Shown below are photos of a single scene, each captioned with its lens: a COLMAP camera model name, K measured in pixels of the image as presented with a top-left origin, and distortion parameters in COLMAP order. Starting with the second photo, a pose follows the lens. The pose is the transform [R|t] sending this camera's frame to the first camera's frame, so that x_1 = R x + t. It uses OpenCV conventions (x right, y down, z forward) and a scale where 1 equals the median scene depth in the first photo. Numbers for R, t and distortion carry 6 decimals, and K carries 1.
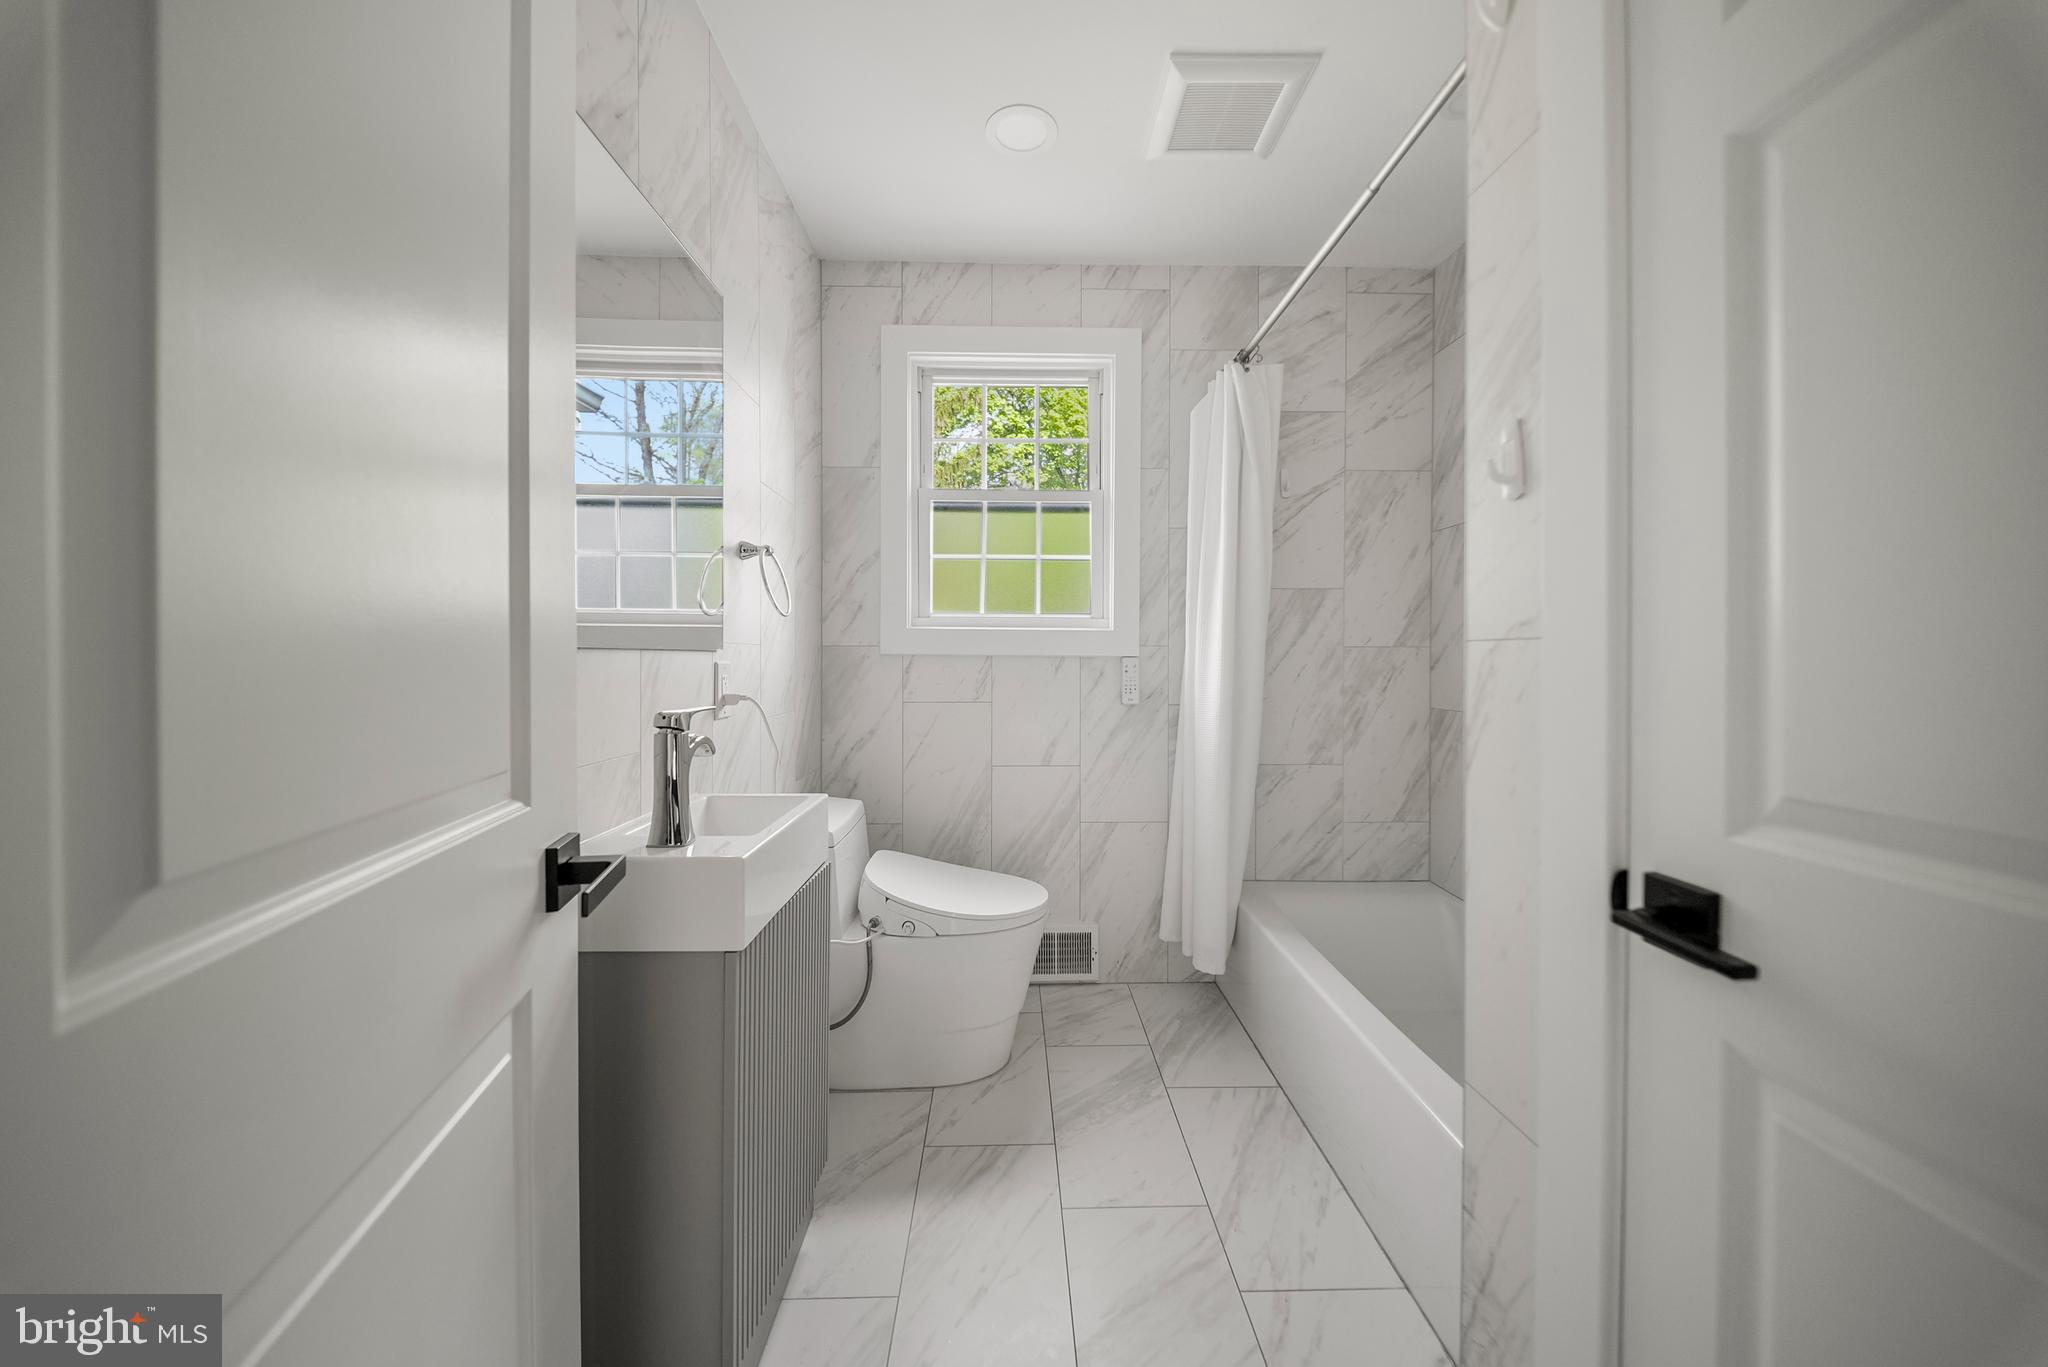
lens RADIAL K [[729.0, 0, 1021.3], [0, 729.0, 667.3], [0, 0, 1]] dist [-0.001194, -0.001286]
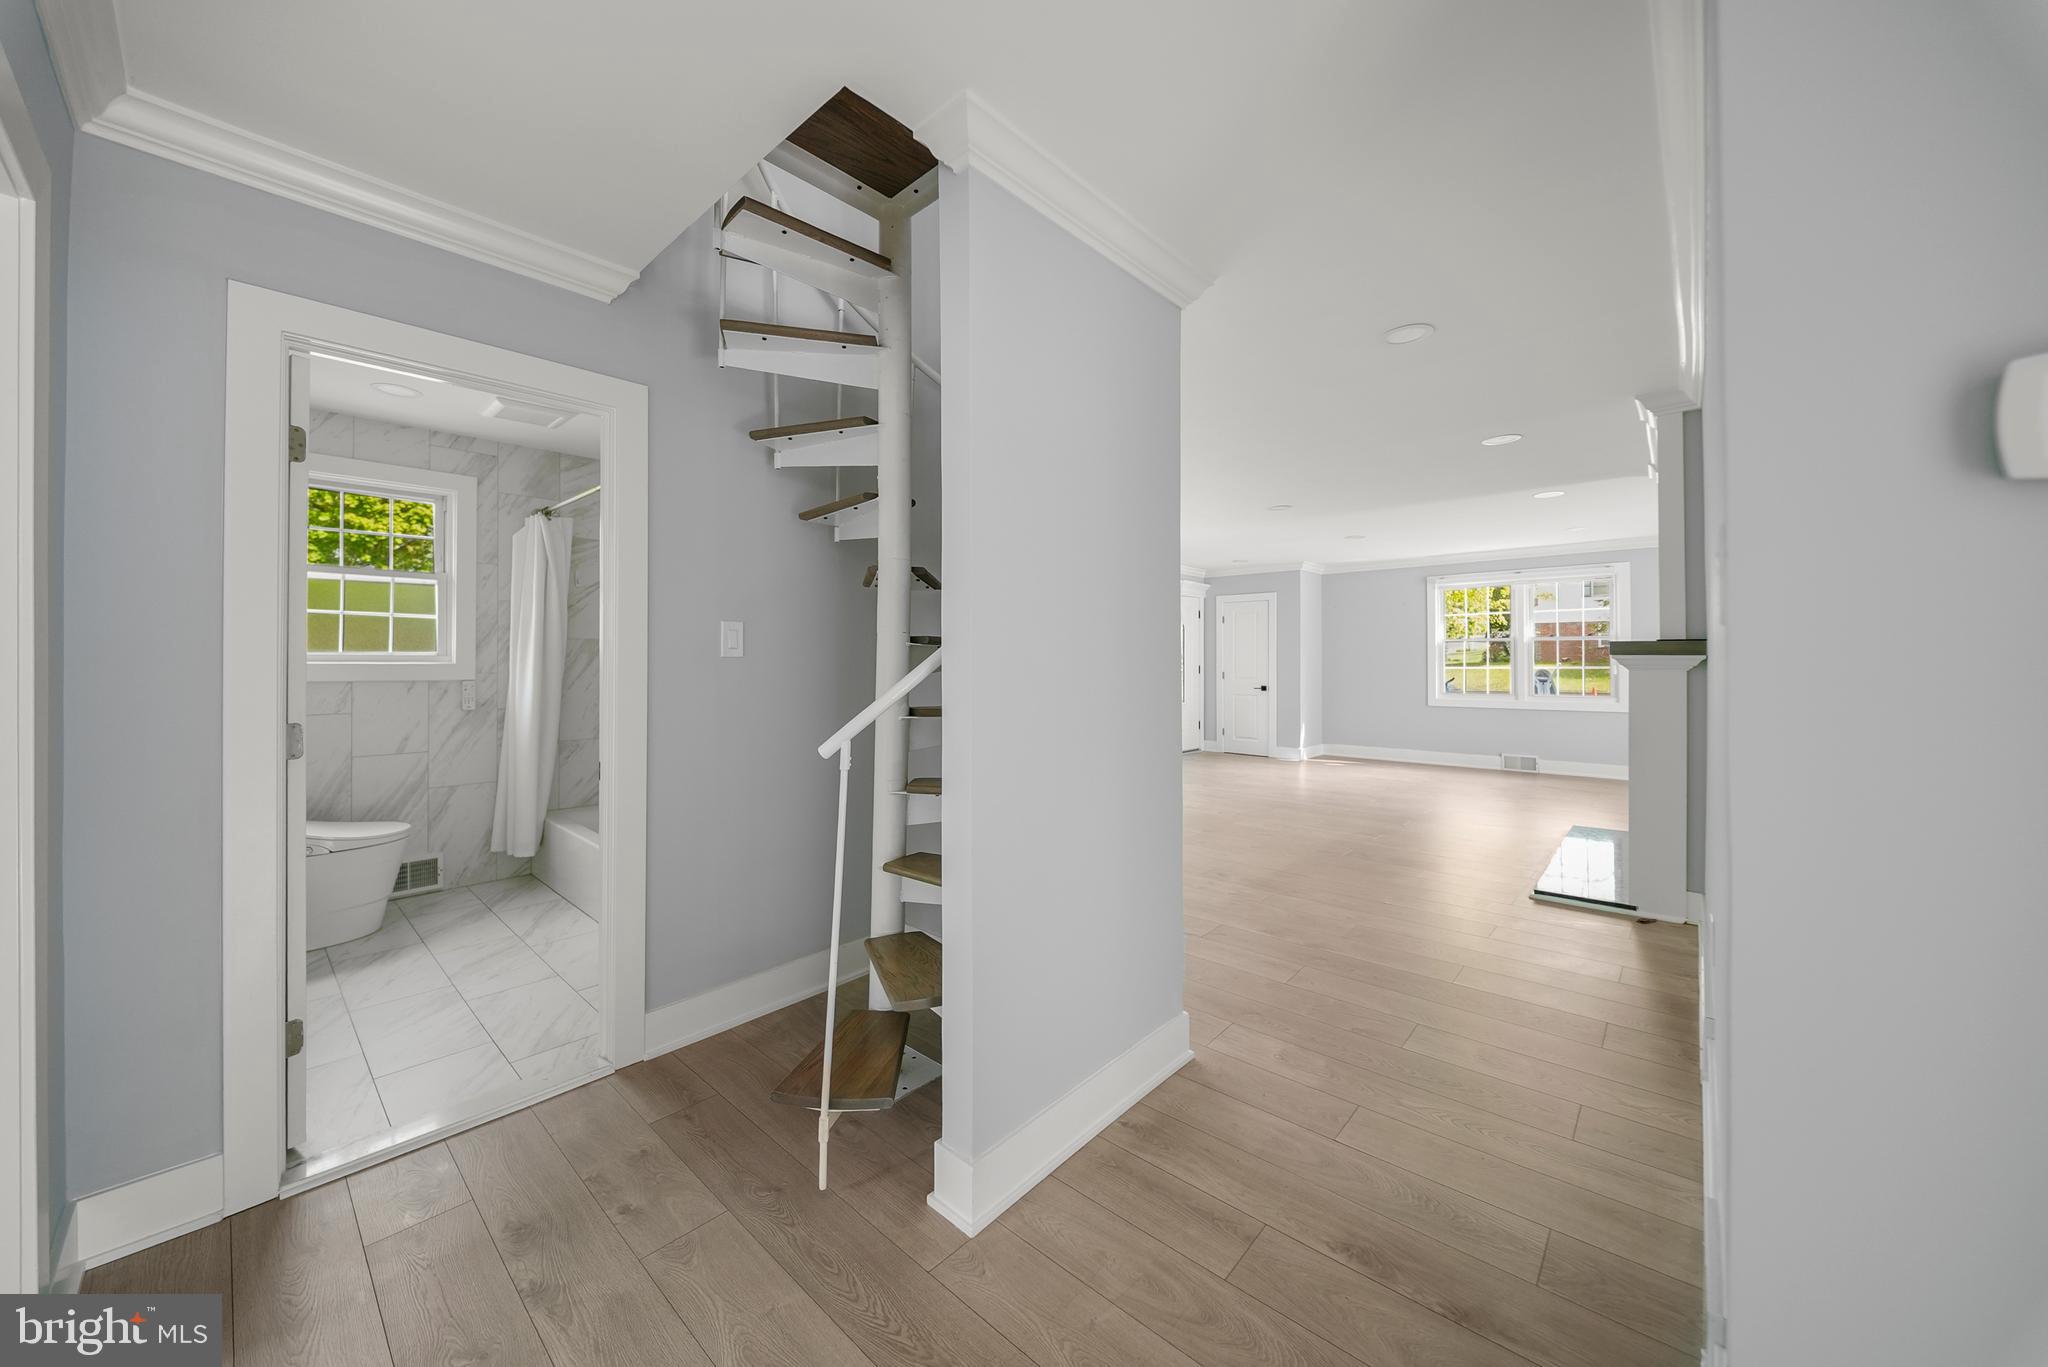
lens RADIAL K [[729.0, 0, 1018.4], [0, 729.0, 653.4], [0, 0, 1]] dist [-0.001194, -0.001286]
pose [[0.690246, 0.003373, 0.723567, -0.173725], [0.014153, 0.999735, -0.018162, -0.027219], [-0.723436, 0.022777, 0.690015, -0.977070]]
